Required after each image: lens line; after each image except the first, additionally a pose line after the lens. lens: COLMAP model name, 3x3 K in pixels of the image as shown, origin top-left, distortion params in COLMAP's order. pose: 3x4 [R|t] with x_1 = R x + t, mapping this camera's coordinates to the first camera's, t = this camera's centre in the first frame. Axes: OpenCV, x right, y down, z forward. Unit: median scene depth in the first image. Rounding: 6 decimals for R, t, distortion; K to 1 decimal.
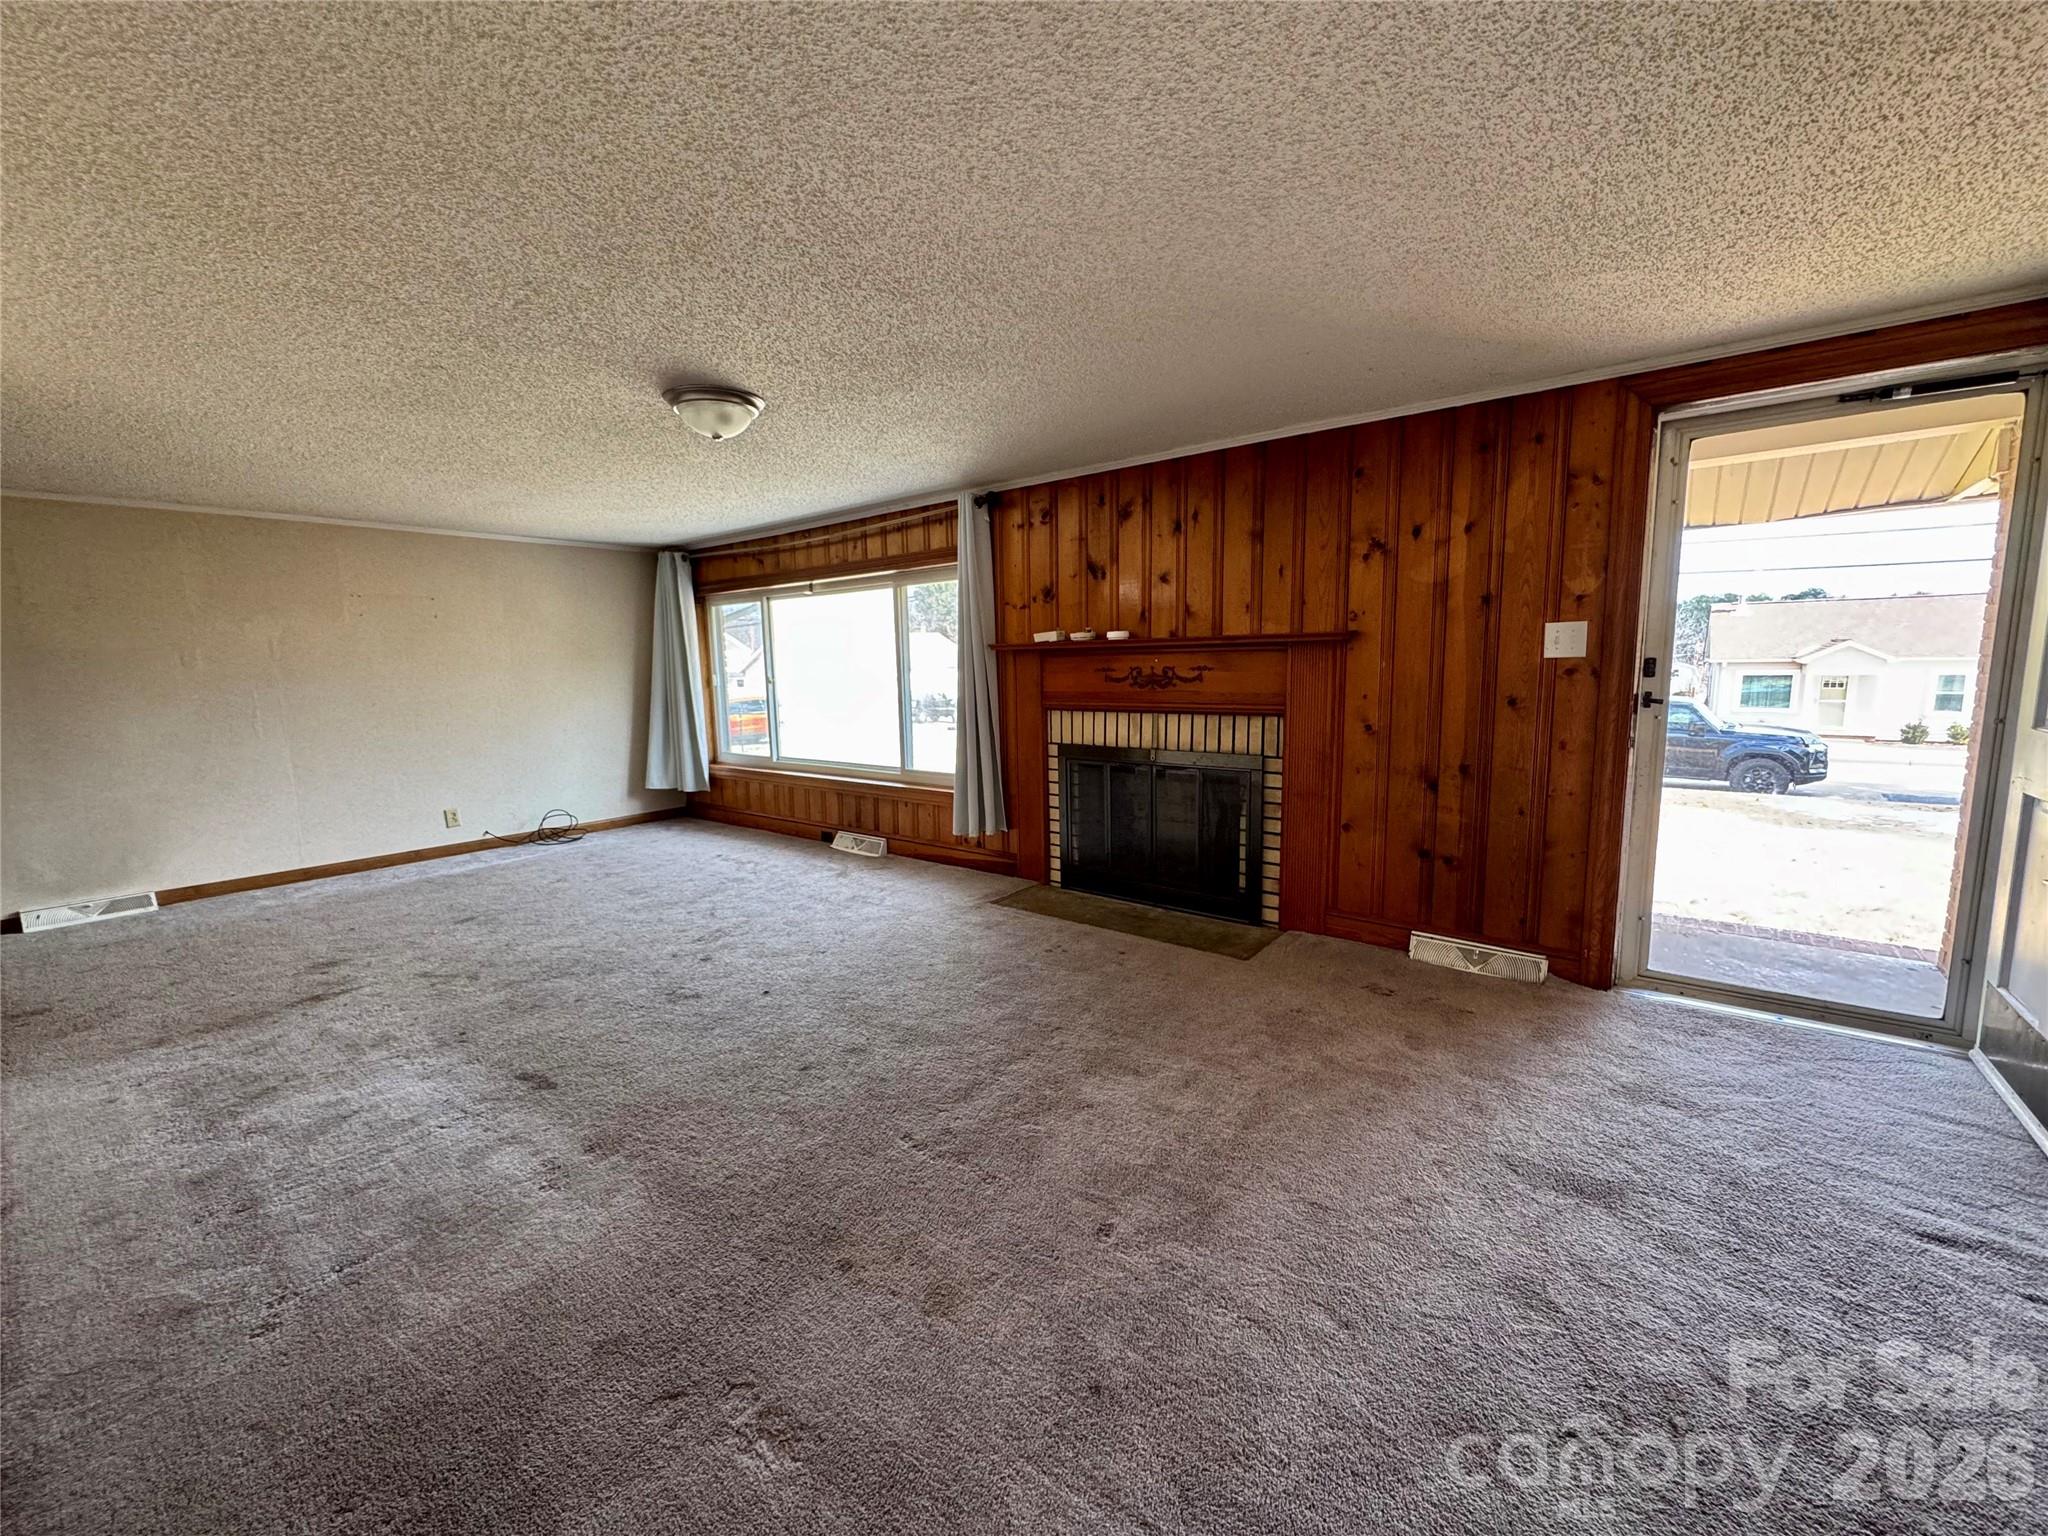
lens RADIAL K [[817.3, 0, 1023.7], [0, 817.3, 771.3], [0, 0, 1]] dist [-0.001207, -0.000088]
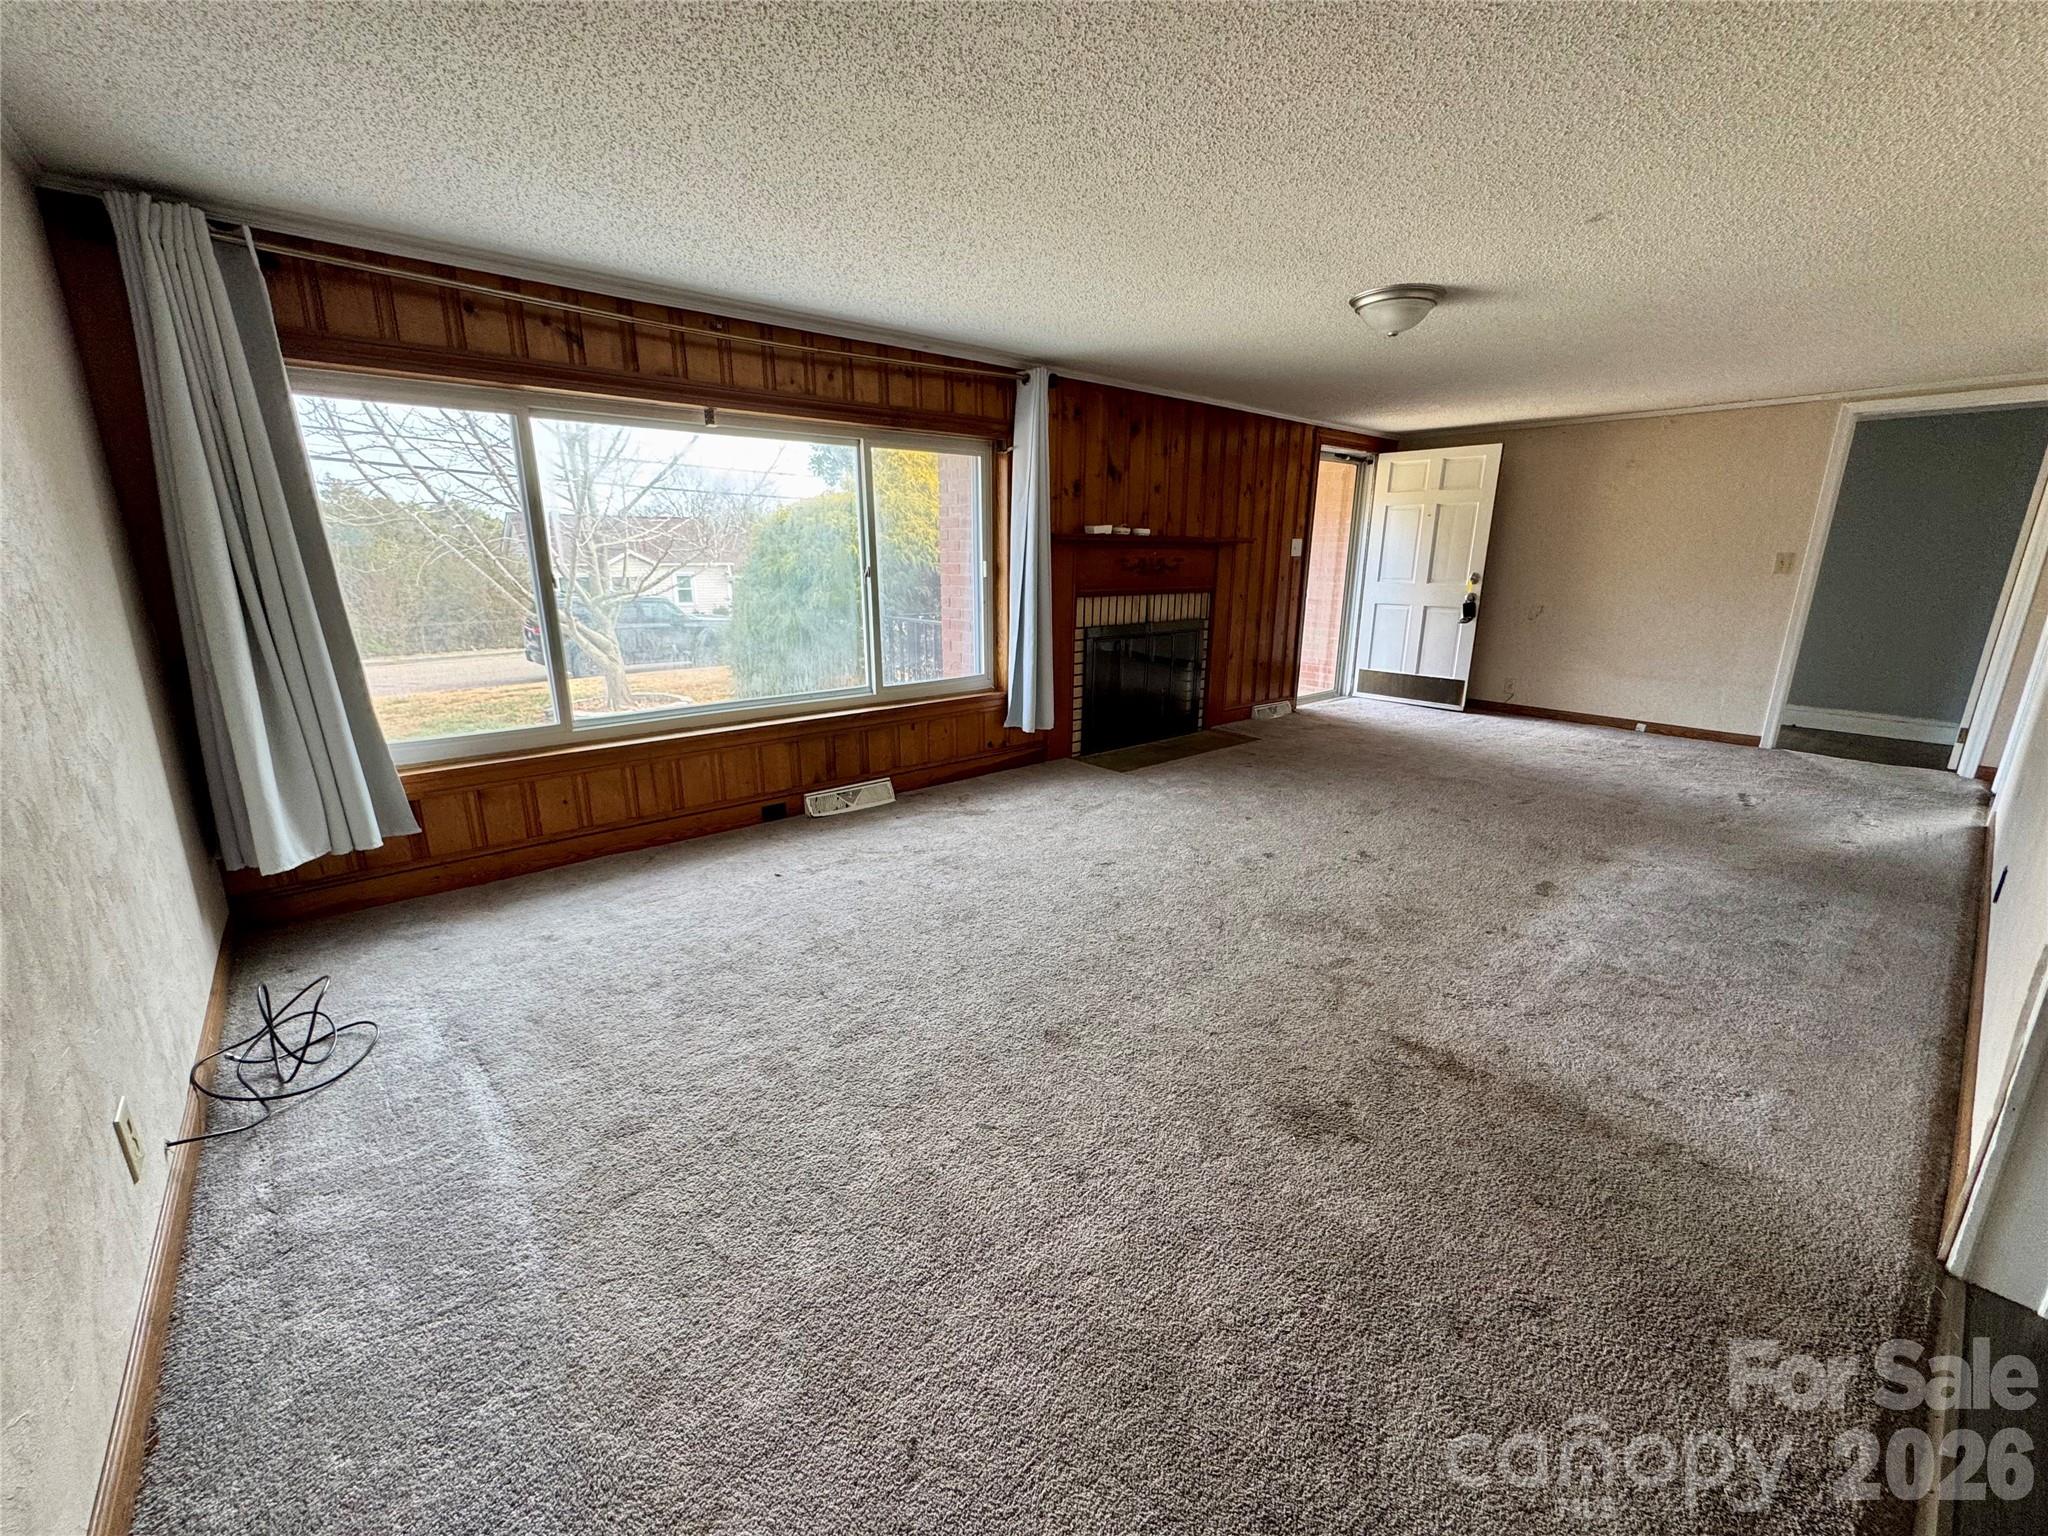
lens RADIAL K [[814.8, 0, 1020.9], [0, 814.8, 770.4], [0, 0, 1]] dist [-0.003259, 0.000017]
pose [[0.200806, -0.232628, 0.951610, -1.160831], [0.123388, 0.969666, 0.211005, -0.096544], [-0.971829, 0.075047, 0.223418, 0.909372]]
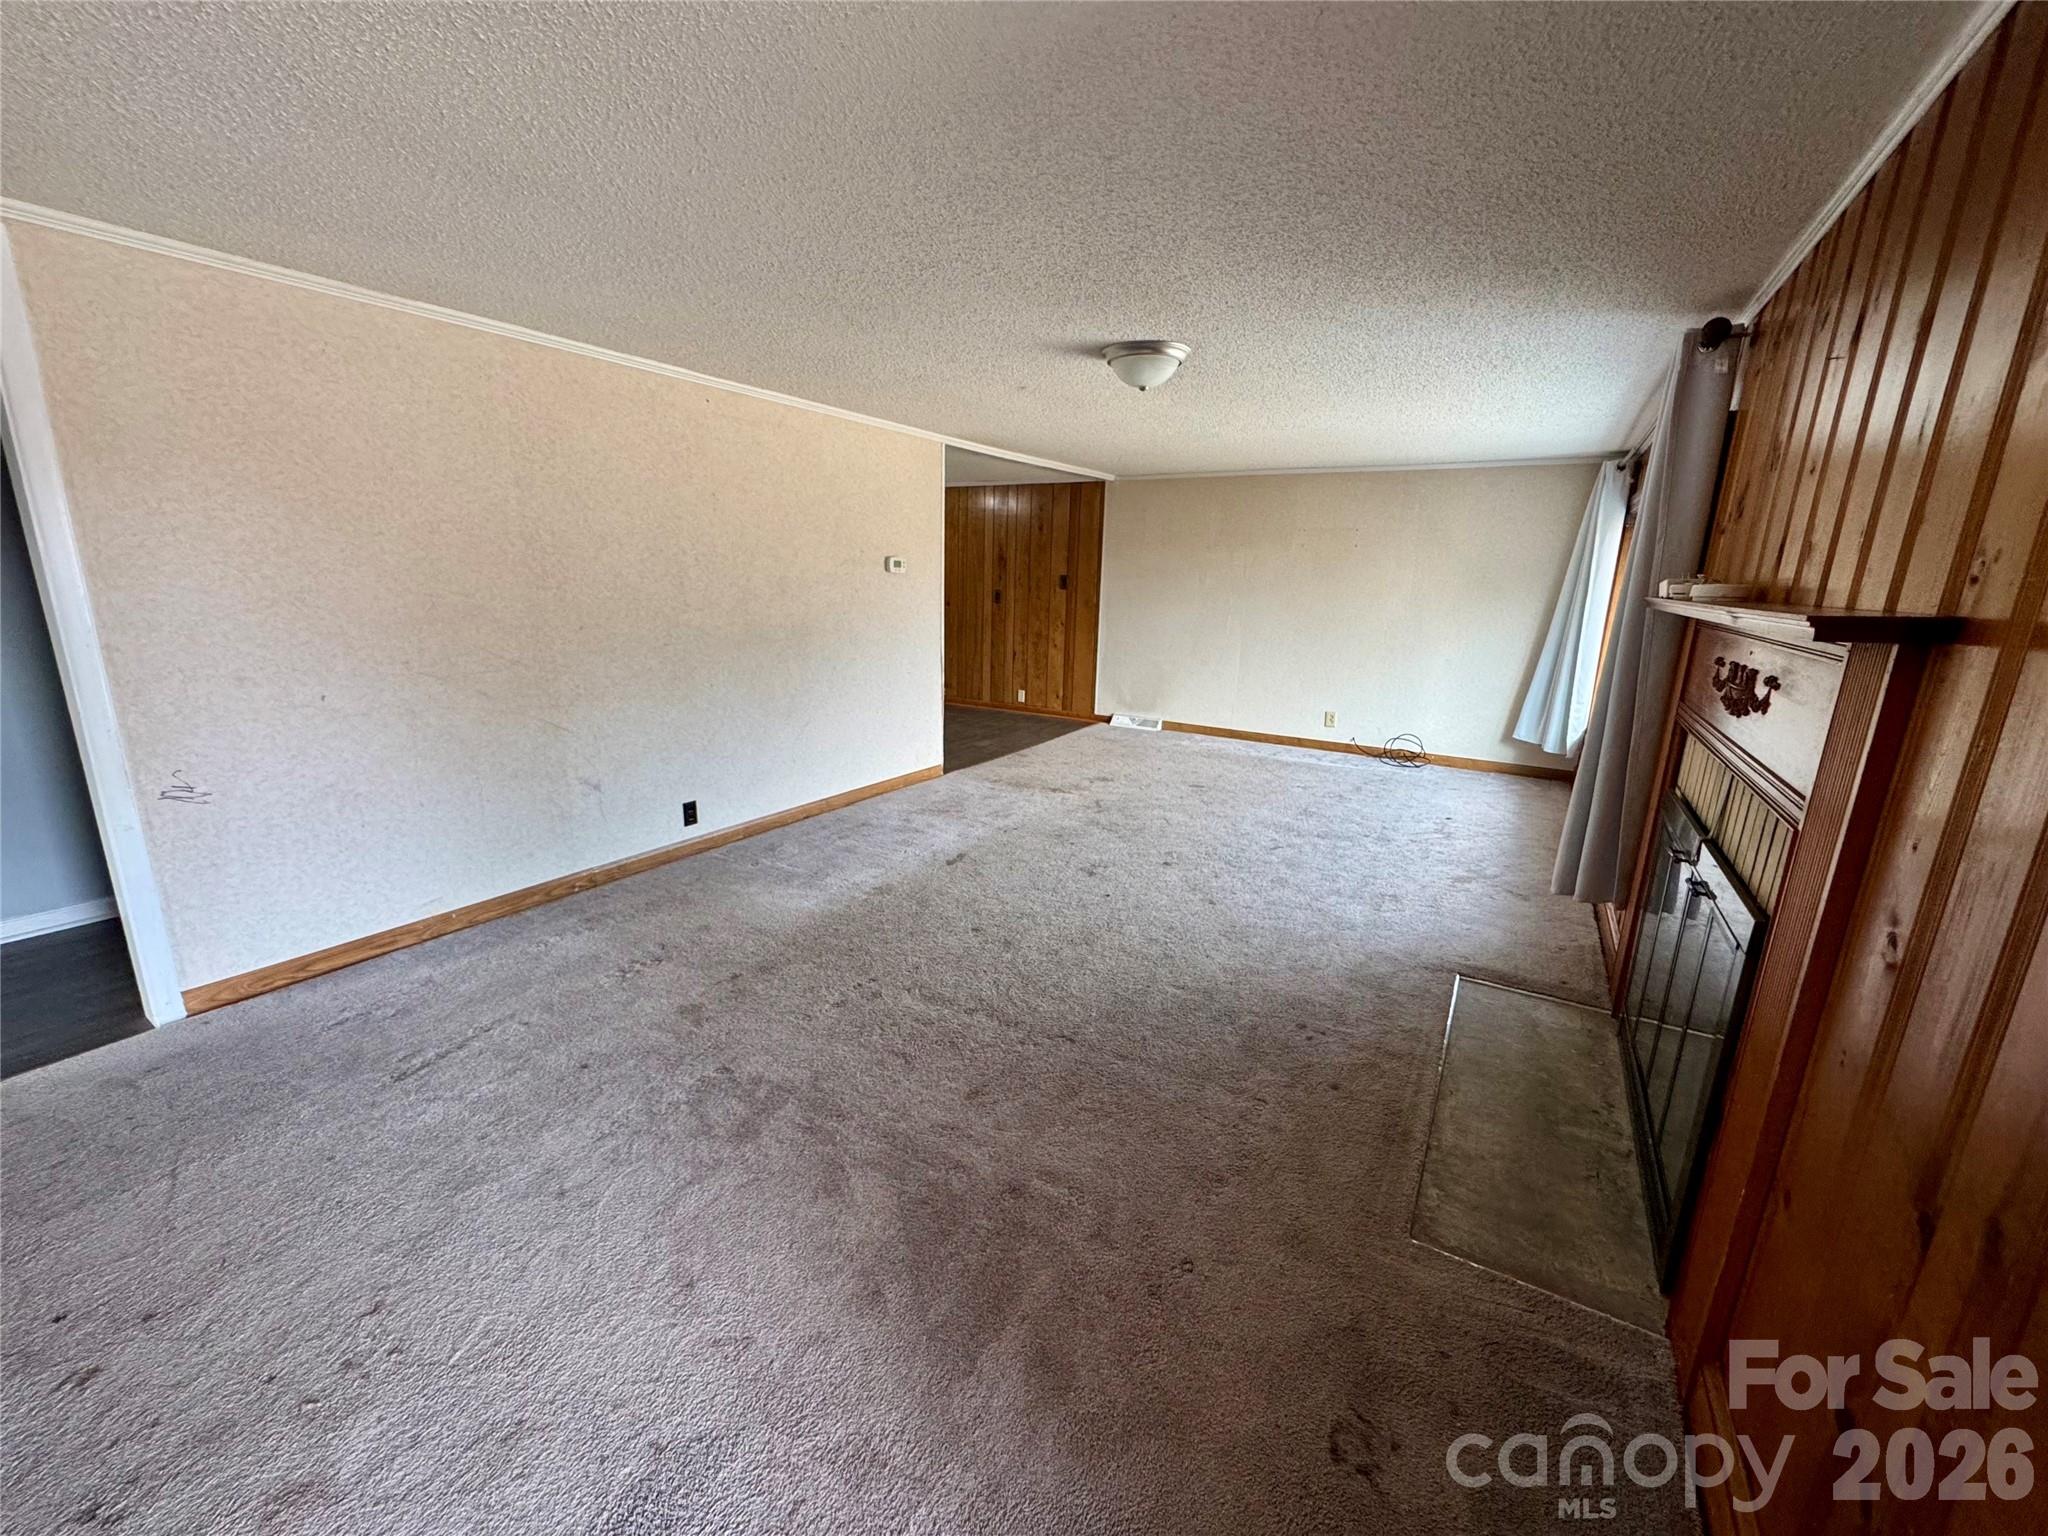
lens RADIAL K [[814.8, 0, 1020.9], [0, 814.8, 770.4], [0, 0, 1]] dist [-0.003259, 0.000017]
pose [[0.120238, 0.261186, -0.957771, 0.540167], [-0.162329, 0.956958, 0.240586, -0.113076], [0.979384, 0.126547, 0.157460, 0.519705]]
